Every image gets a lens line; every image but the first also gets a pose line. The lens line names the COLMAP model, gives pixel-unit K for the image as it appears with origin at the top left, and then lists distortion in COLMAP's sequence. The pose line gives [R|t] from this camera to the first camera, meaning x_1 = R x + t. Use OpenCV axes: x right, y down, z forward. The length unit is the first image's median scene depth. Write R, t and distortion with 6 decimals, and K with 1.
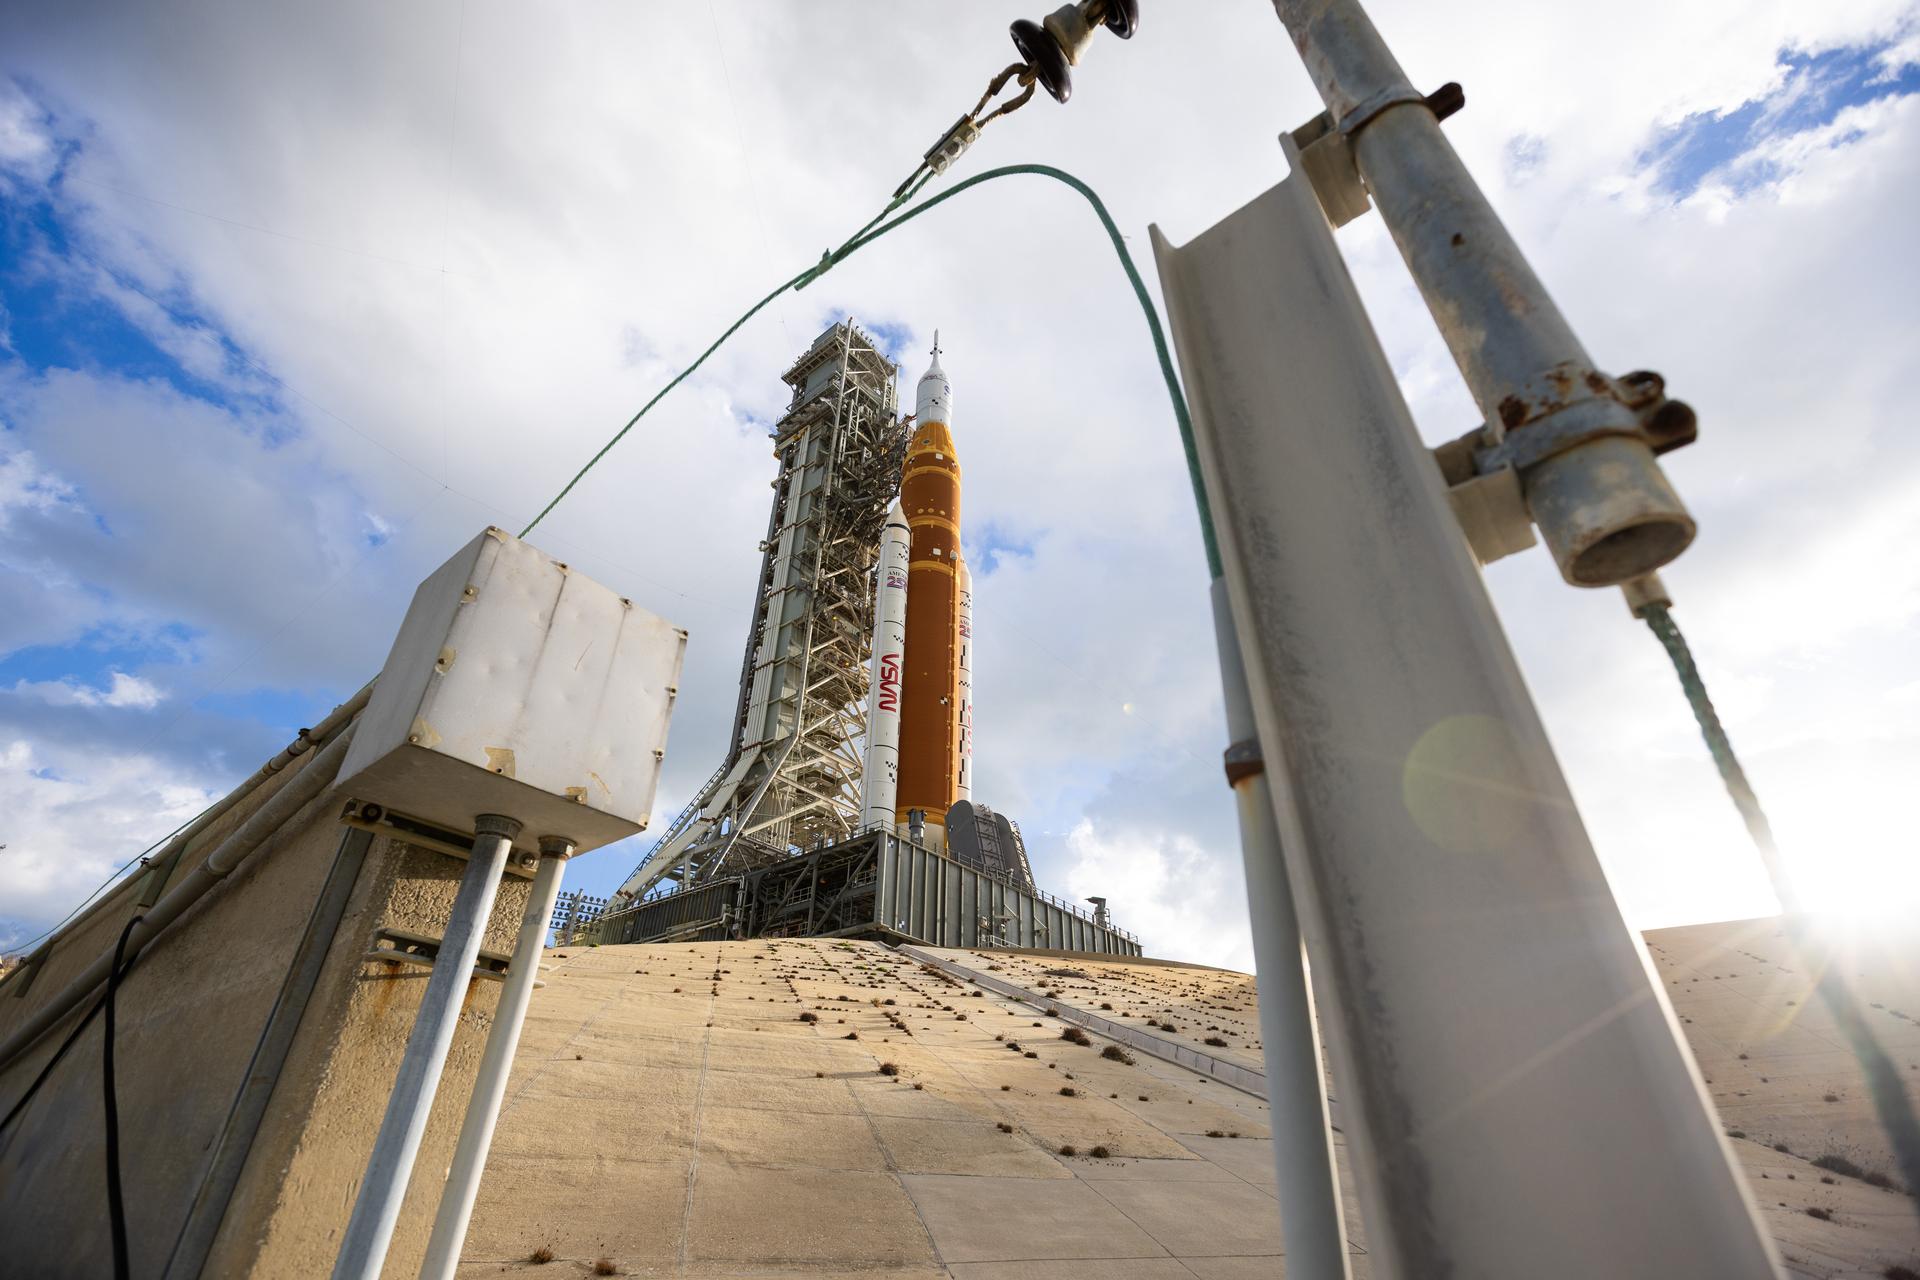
lens RADIAL K [[860.2, 0, 960.0], [0, 860.2, 640.0], [0, 0, 1]] dist [-0.057800, -0.000019]
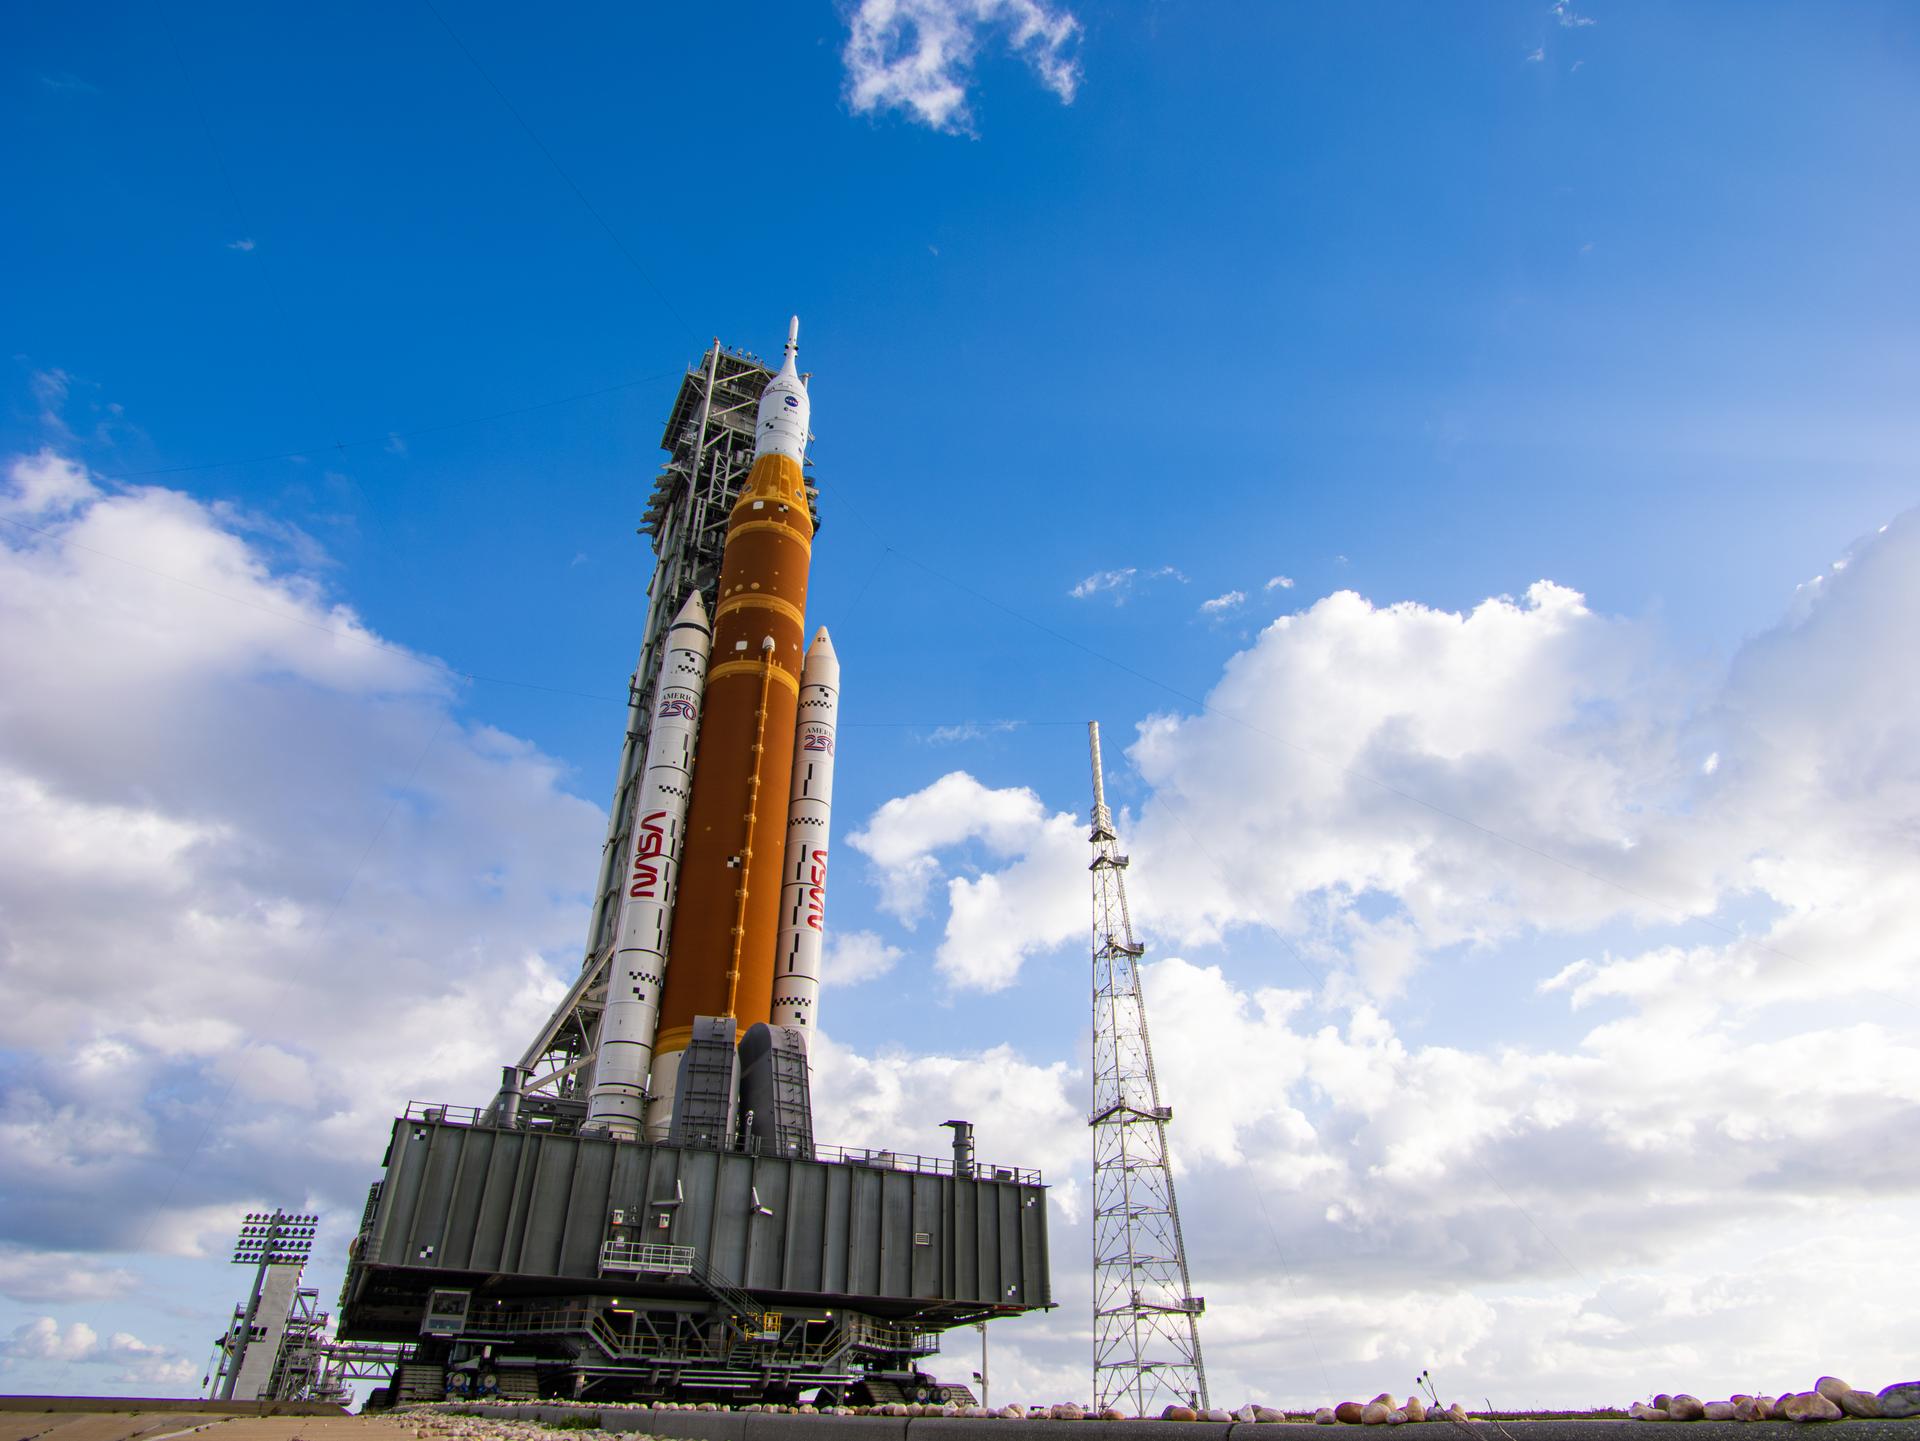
lens RADIAL K [[1135.0, 0, 960.0], [0, 1135.0, 720.5], [0, 0, 1]] dist [-0.011828, -0.001558]
pose [[0.906772, -0.241386, -0.345684, 0.437084], [0.249562, 0.968122, -0.021396, 0.021681], [0.339829, -0.066869, 0.938107, 0.176604]]
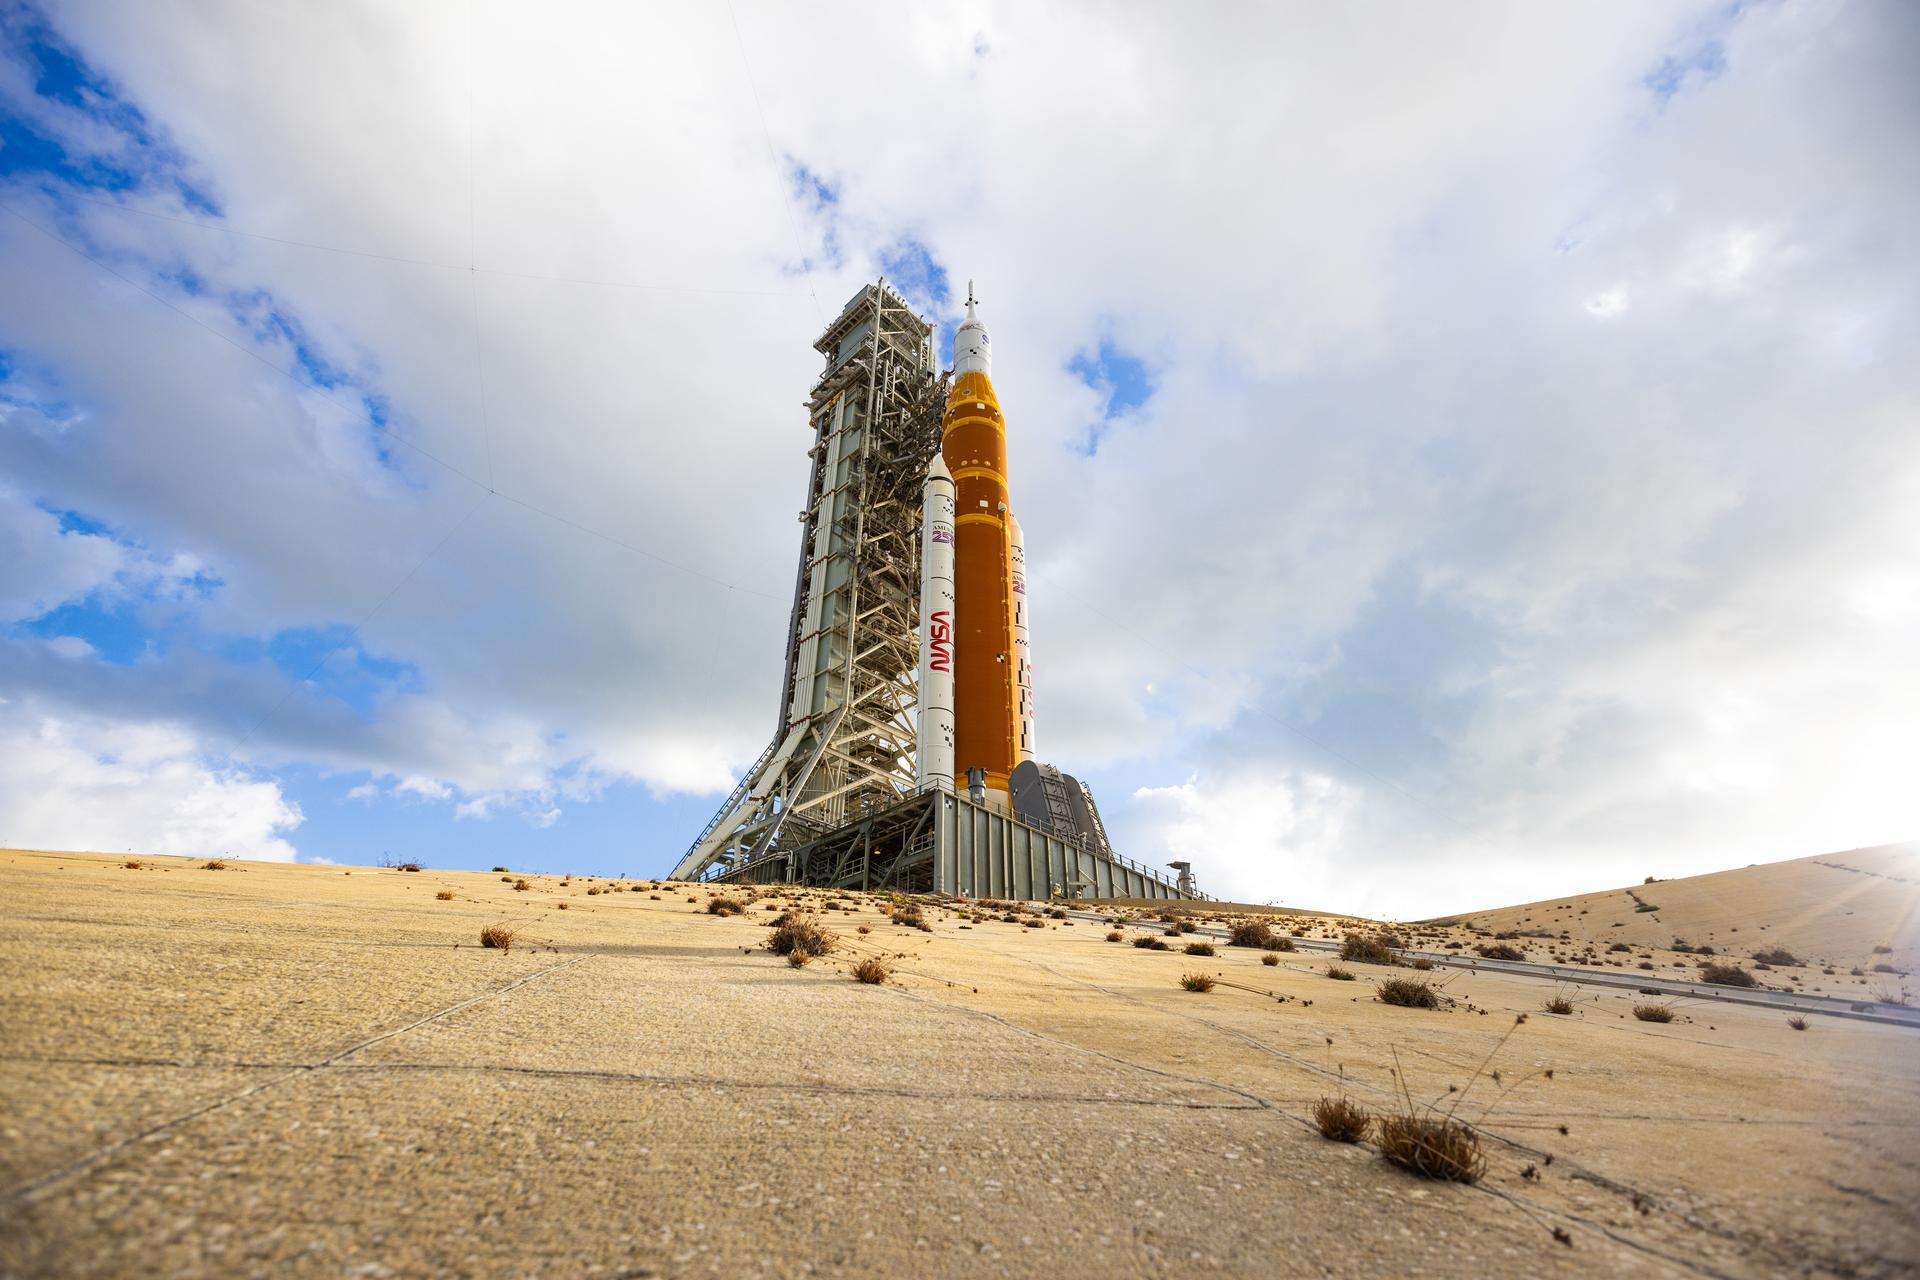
lens RADIAL K [[860.2, 0, 960.0], [0, 860.2, 640.0], [0, 0, 1]] dist [-0.057800, -0.000019]
pose [[0.996192, -0.057137, -0.065851, 0.000138], [0.057691, 0.998313, 0.006542, 0.036948], [0.065366, -0.010316, 0.997808, 0.064556]]
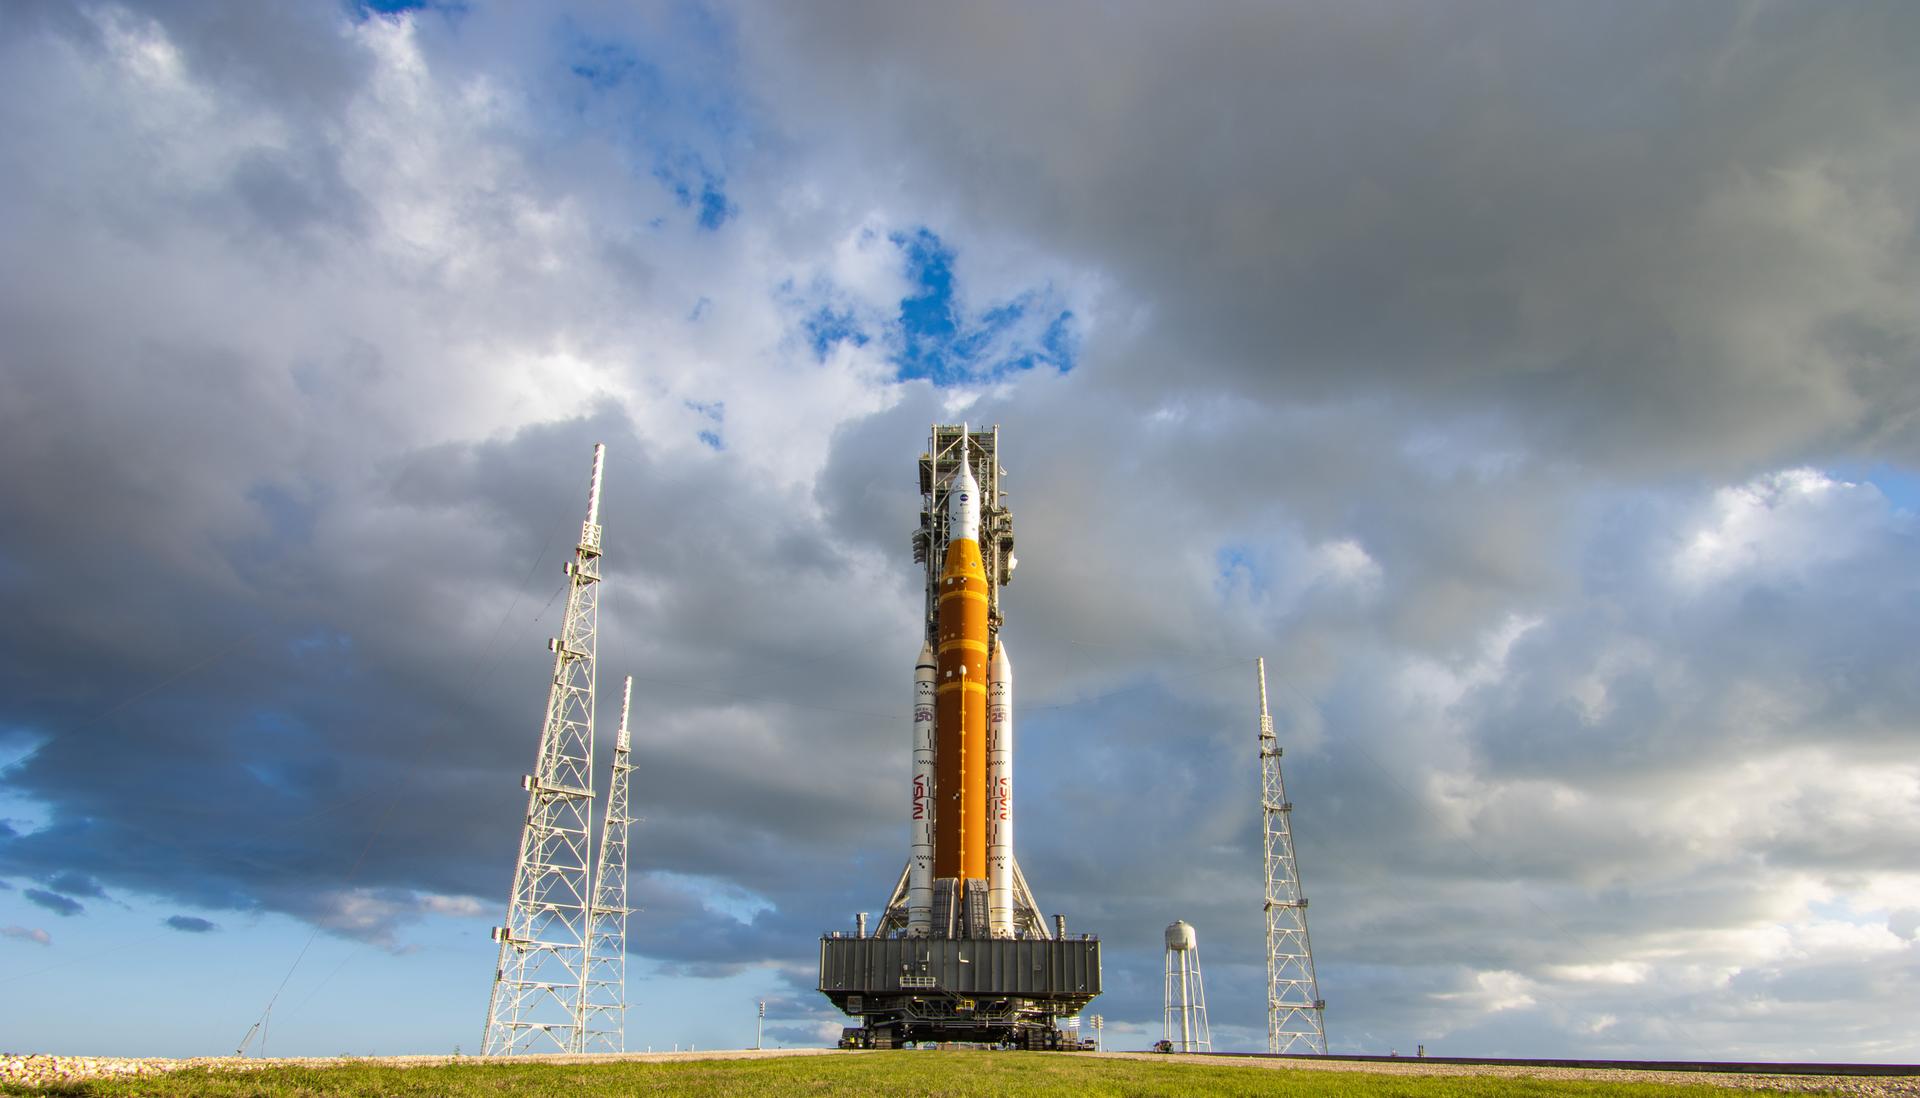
lens RADIAL K [[1155.0, 0, 972.0], [0, 1155.0, 696.0], [0, 0, 1]] dist [-0.000723, -0.000047]
pose [[0.633554, -0.266139, -0.726484, 1.263513], [0.439228, 0.896718, 0.054541, -0.151428], [0.636936, -0.353647, 0.685015, -0.211227]]
